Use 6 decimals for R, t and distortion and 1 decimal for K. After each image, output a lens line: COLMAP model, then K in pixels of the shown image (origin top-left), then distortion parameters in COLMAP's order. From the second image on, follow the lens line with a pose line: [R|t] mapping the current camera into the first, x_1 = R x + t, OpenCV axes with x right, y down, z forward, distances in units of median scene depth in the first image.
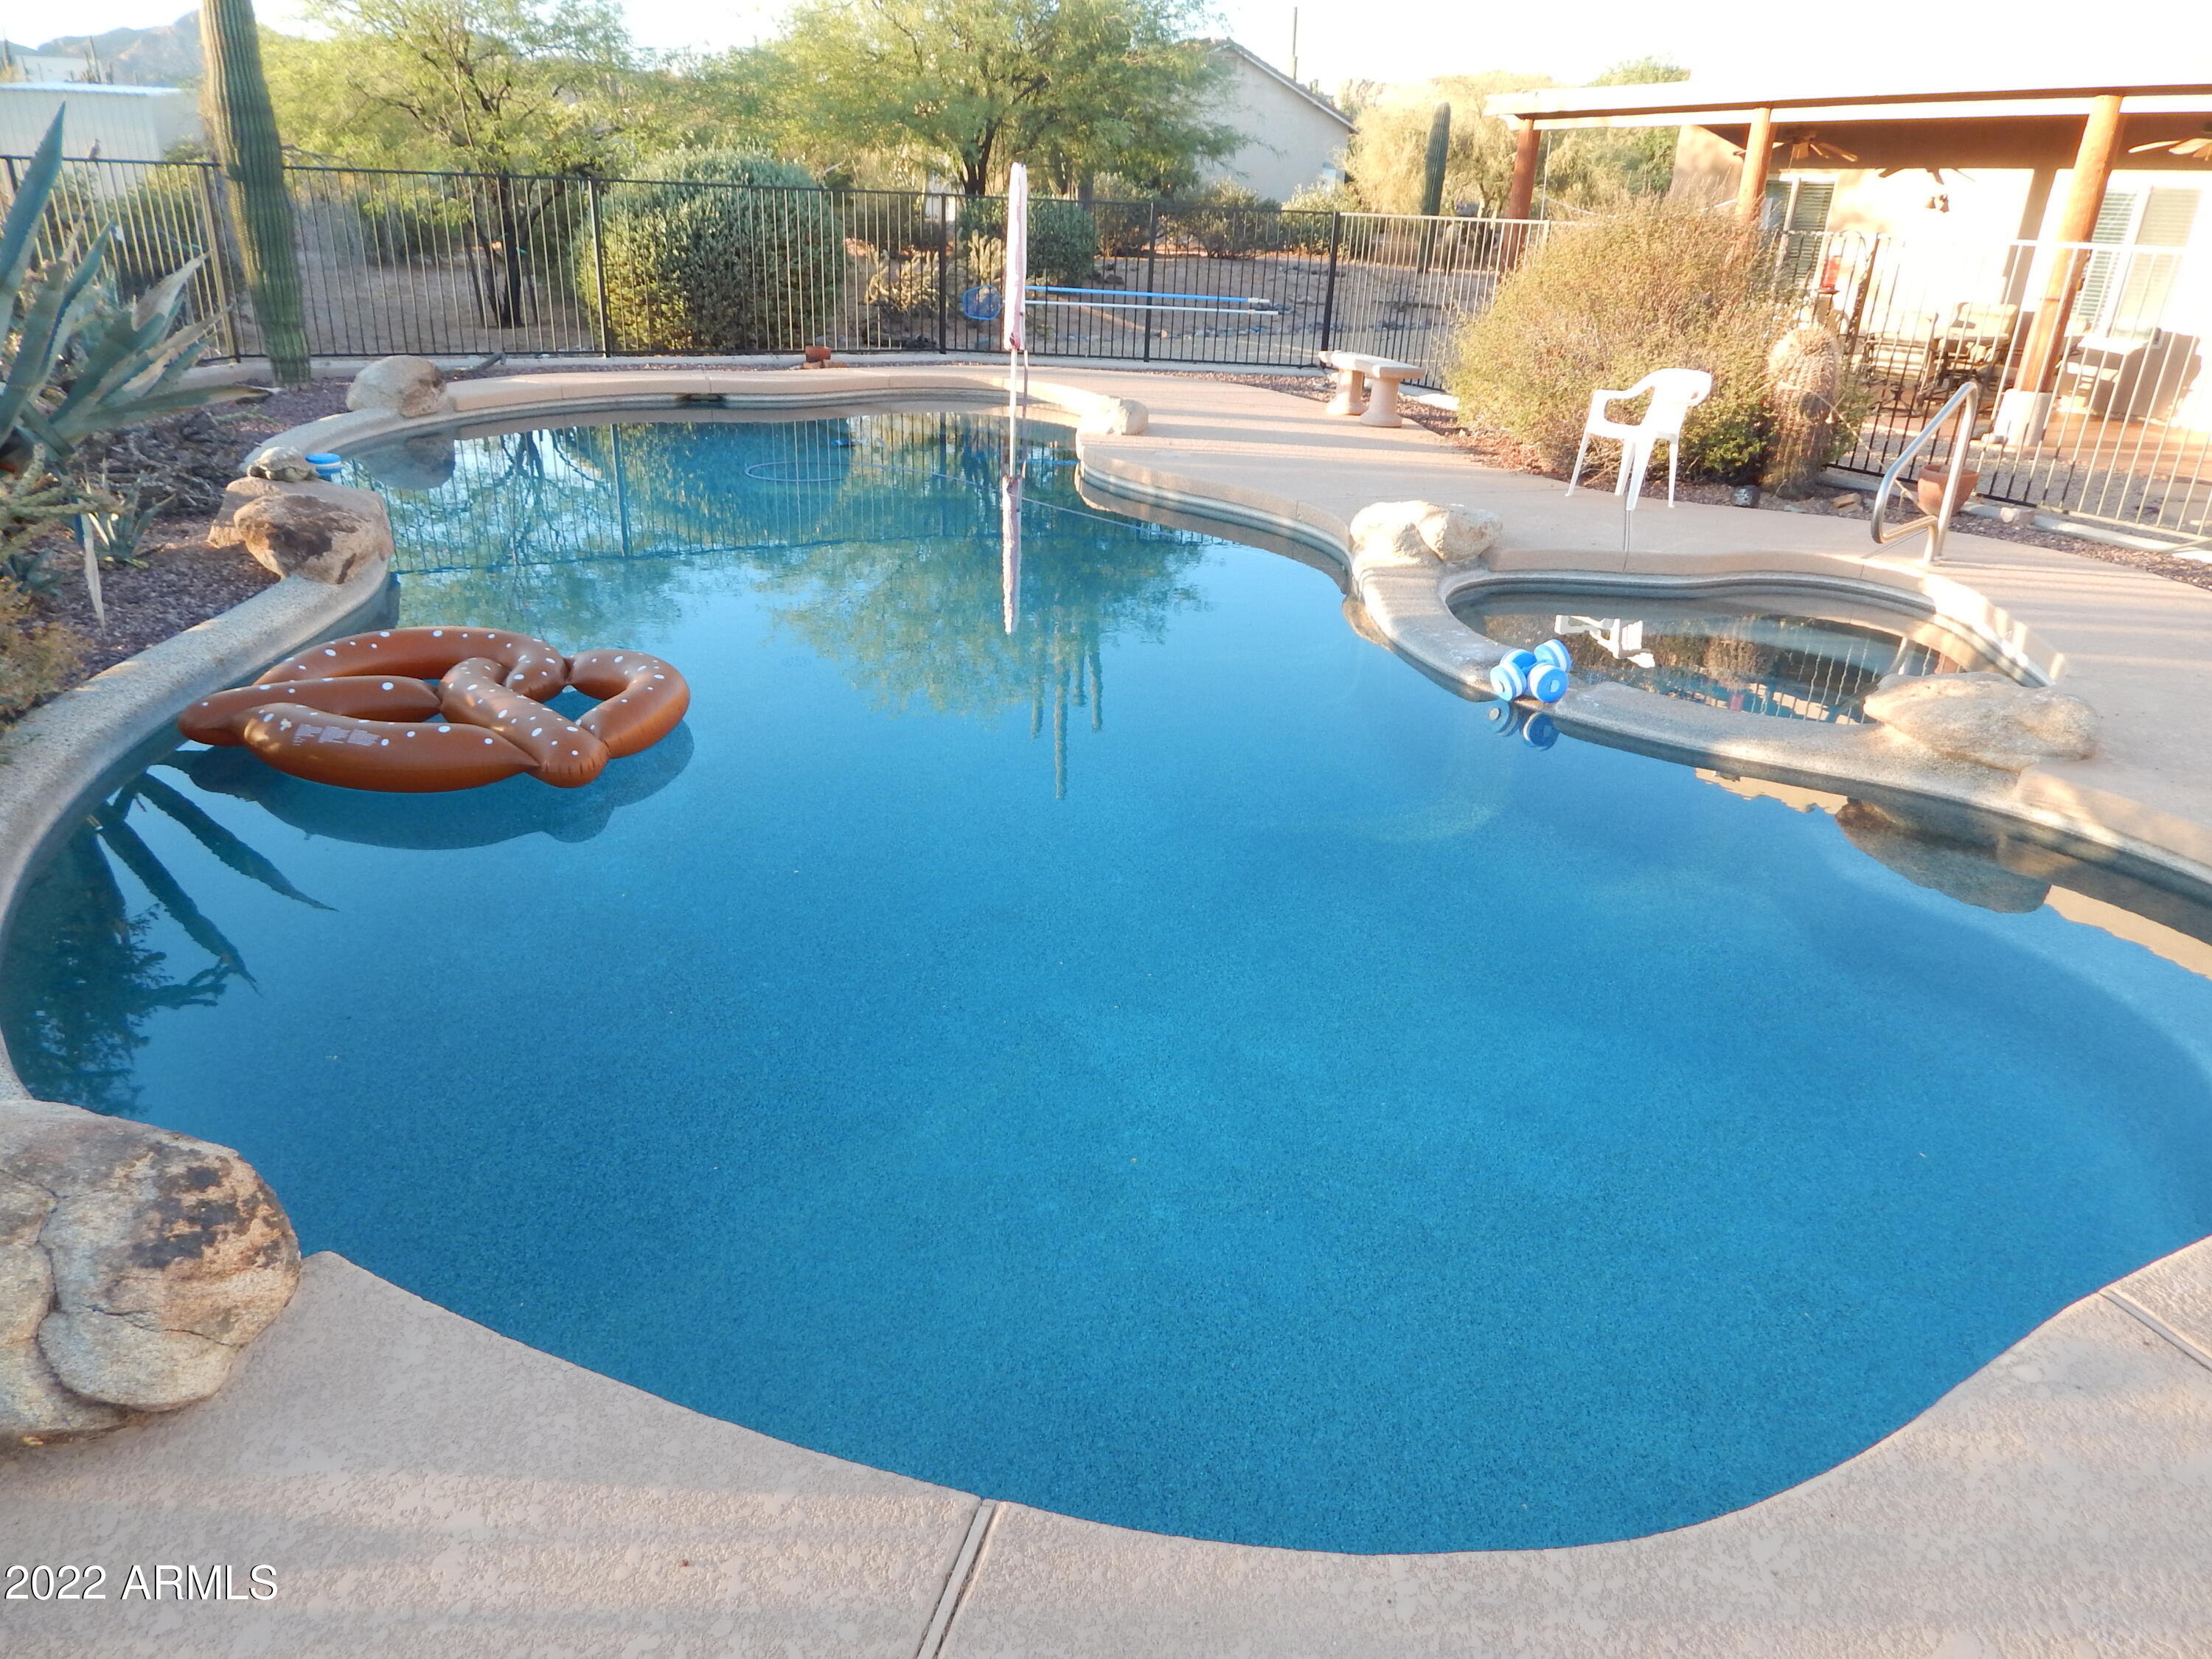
lens RADIAL K [[1456.2, 0, 1108.7], [0, 1456.2, 823.8], [0, 0, 1]] dist [0.000268, -0.006078]
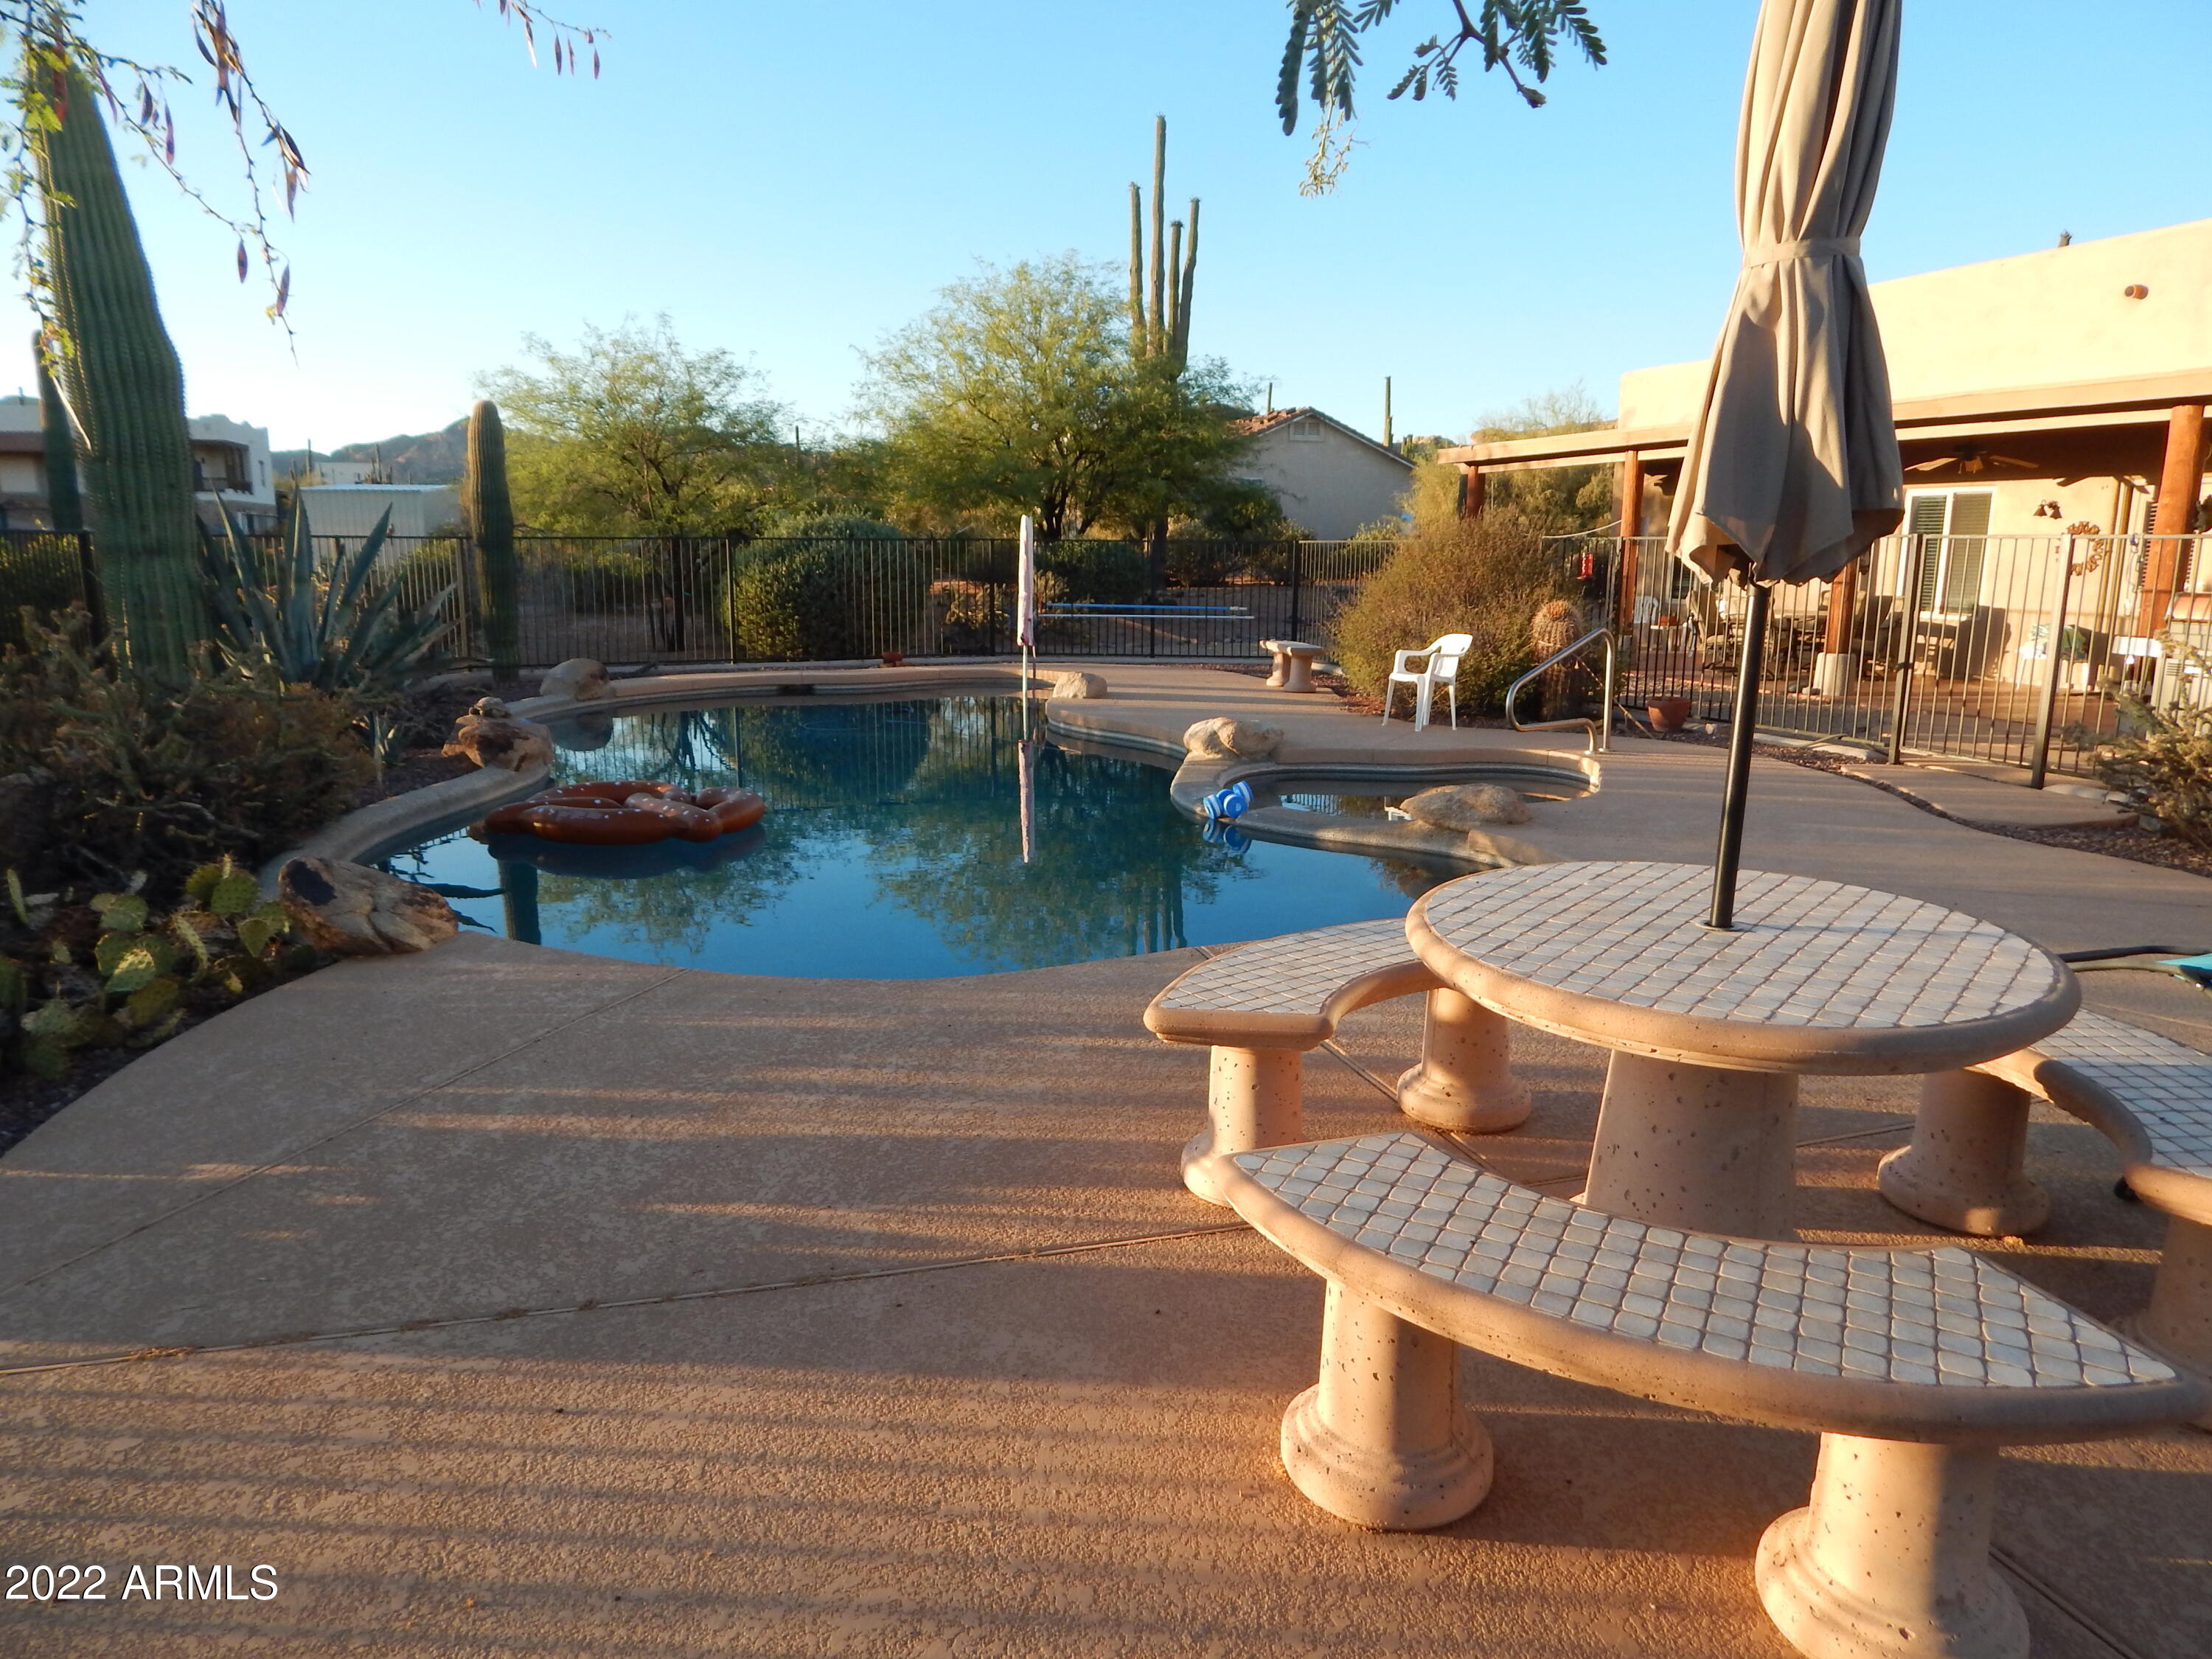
lens RADIAL K [[1456.2, 0, 1103.1], [0, 1456.2, 831.7], [0, 0, 1]] dist [0.000268, -0.006078]
pose [[0.993731, -0.015636, -0.110701, 0.126240], [-0.008099, 0.977502, -0.210770, 0.099976], [0.111506, 0.210345, 0.971247, -0.205913]]
